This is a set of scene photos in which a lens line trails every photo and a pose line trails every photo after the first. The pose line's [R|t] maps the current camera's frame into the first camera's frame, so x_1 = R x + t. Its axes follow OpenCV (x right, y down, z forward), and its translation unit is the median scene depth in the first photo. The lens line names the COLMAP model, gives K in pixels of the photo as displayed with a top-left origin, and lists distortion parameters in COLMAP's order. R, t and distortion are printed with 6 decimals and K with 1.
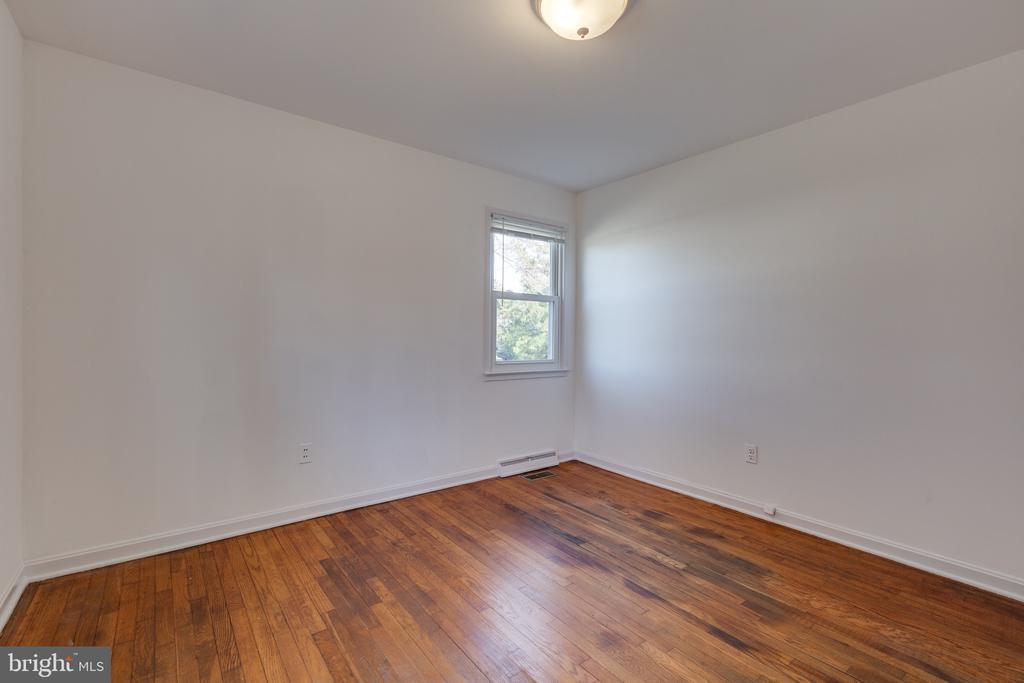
lens RADIAL K [[454.2, 0, 508.8], [0, 454.2, 337.1], [0, 0, 1]] dist [0.001397, -0.000786]
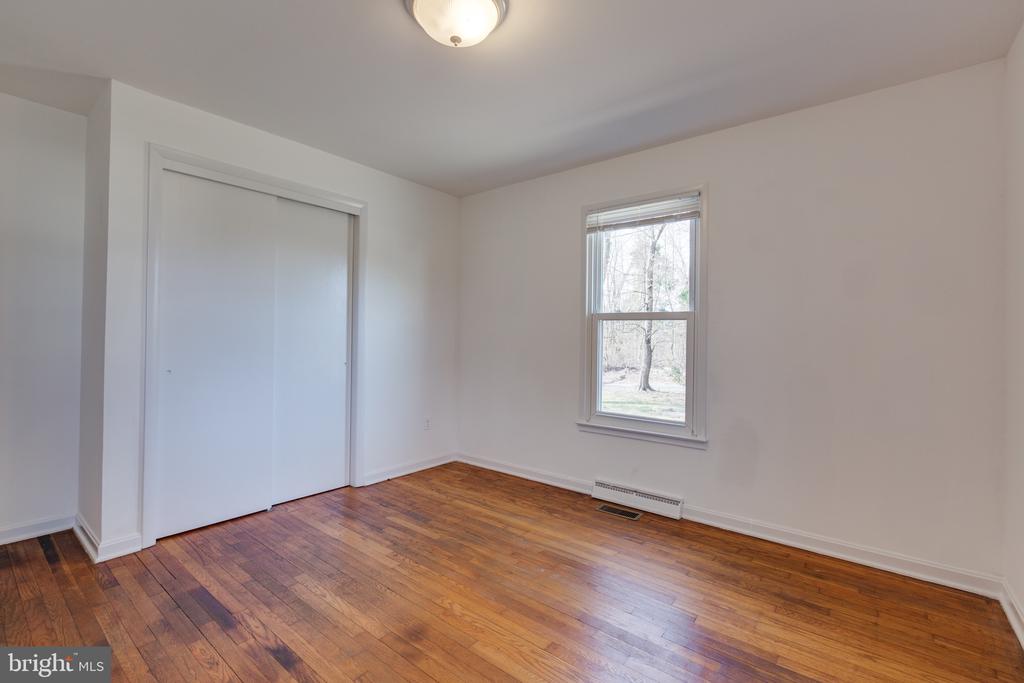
lens RADIAL K [[454.2, 0, 506.5], [0, 454.2, 333.3], [0, 0, 1]] dist [0.001397, -0.000786]
pose [[-0.971680, -0.025634, -0.234907, 0.192281], [-0.024353, 0.999669, -0.008353, -0.003753], [0.235043, -0.002396, -0.971982, 1.403017]]
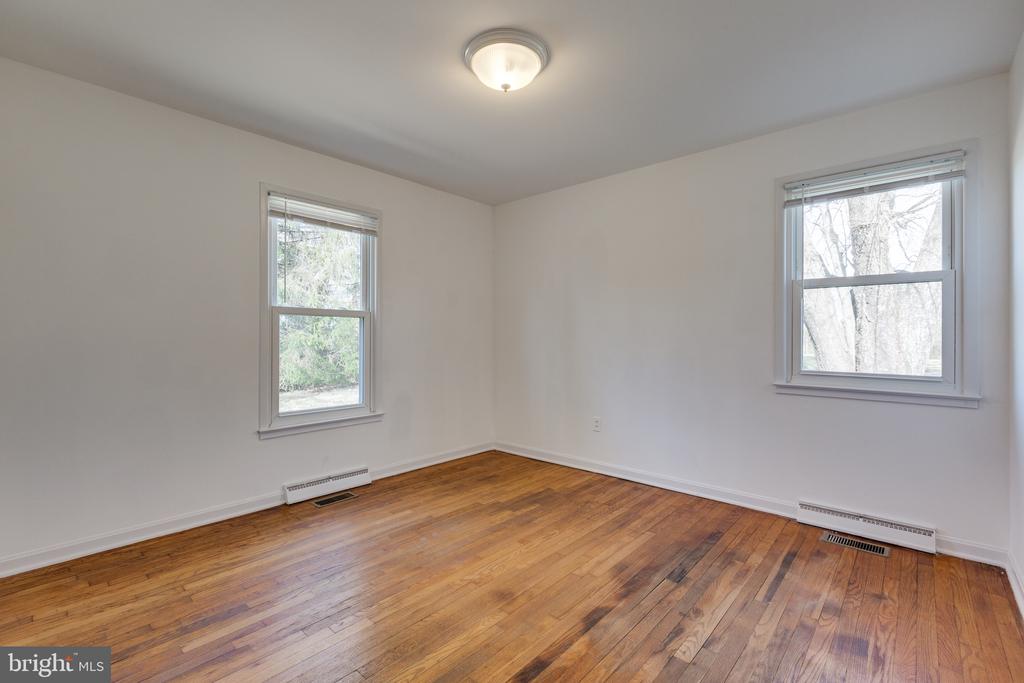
lens RADIAL K [[454.2, 0, 513.0], [0, 454.2, 337.2], [0, 0, 1]] dist [0.001397, -0.000786]
pose [[0.188427, -0.008157, -0.982053, 0.945677], [-0.005960, 0.999938, -0.009449, 0.009903], [0.982069, 0.007633, 0.188367, 0.548901]]
